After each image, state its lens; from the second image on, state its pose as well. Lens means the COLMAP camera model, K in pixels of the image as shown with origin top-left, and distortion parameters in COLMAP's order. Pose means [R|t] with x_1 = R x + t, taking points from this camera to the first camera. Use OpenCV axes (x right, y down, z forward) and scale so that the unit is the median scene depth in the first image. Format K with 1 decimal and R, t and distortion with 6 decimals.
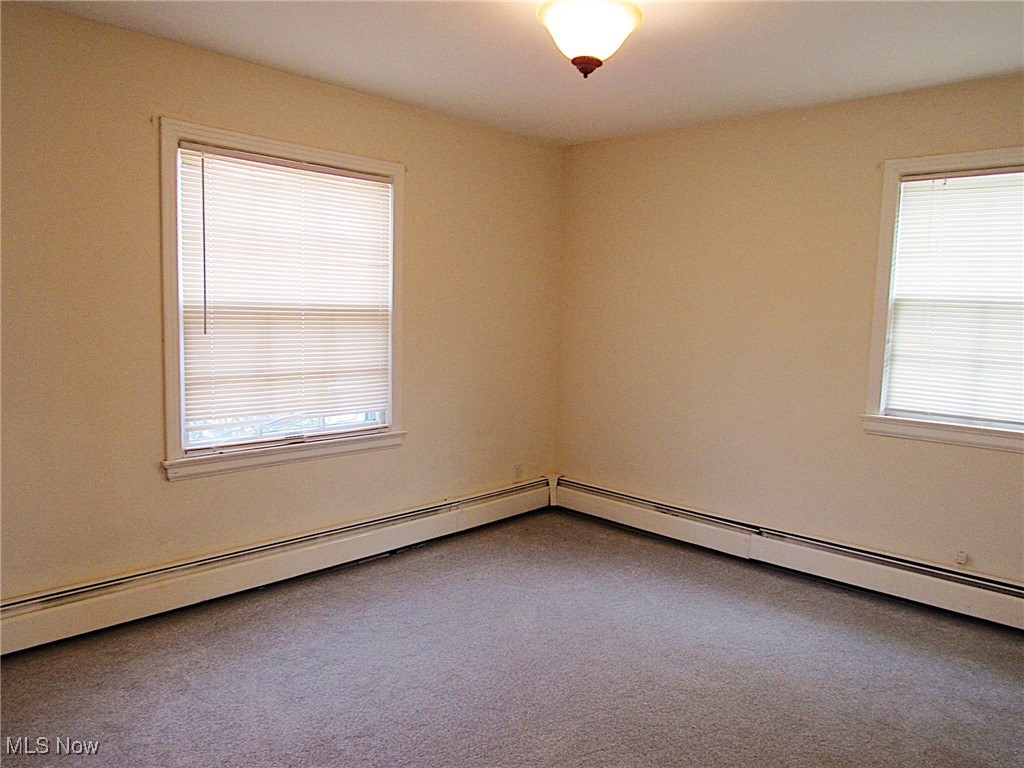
lens RADIAL K [[726.5, 0, 529.0], [0, 726.5, 385.1], [0, 0, 1]] dist [-0.049178, -0.001251]
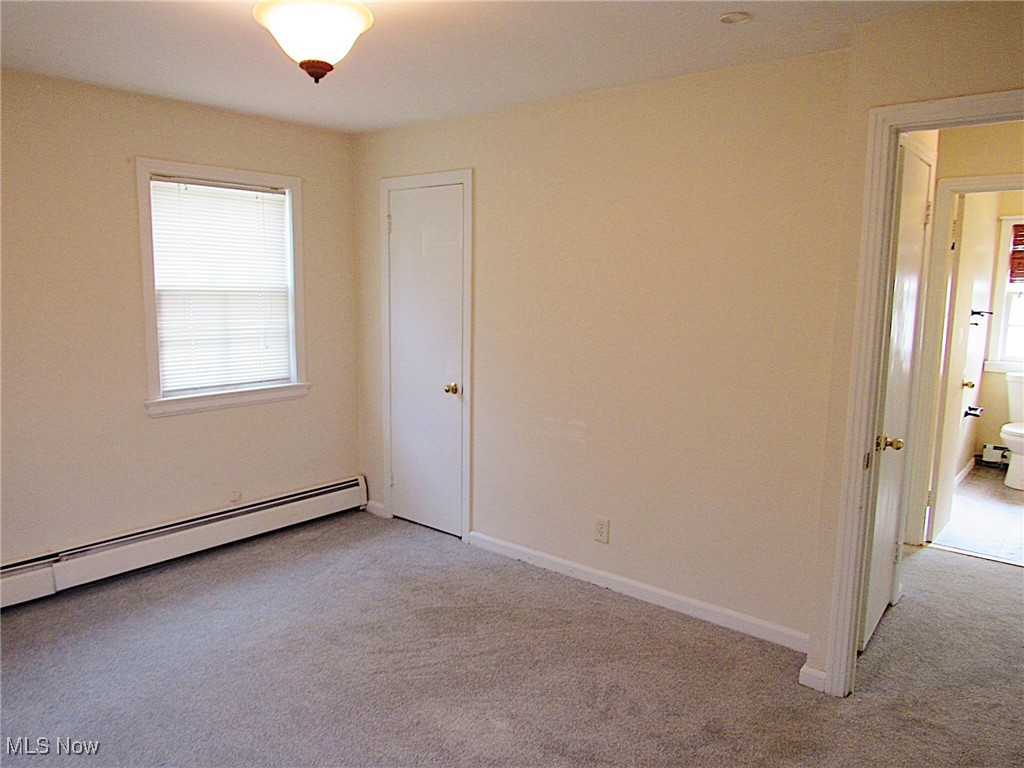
lens RADIAL K [[744.7, 0, 512.0], [0, 744.7, 384.0], [0, 0, 1]] dist [-0.017359, 0.004548]
pose [[-0.036168, -0.156827, 0.986964, -0.642970], [0.103743, 0.981684, 0.159790, -0.105392], [-0.993946, 0.108170, -0.019236, 0.513166]]
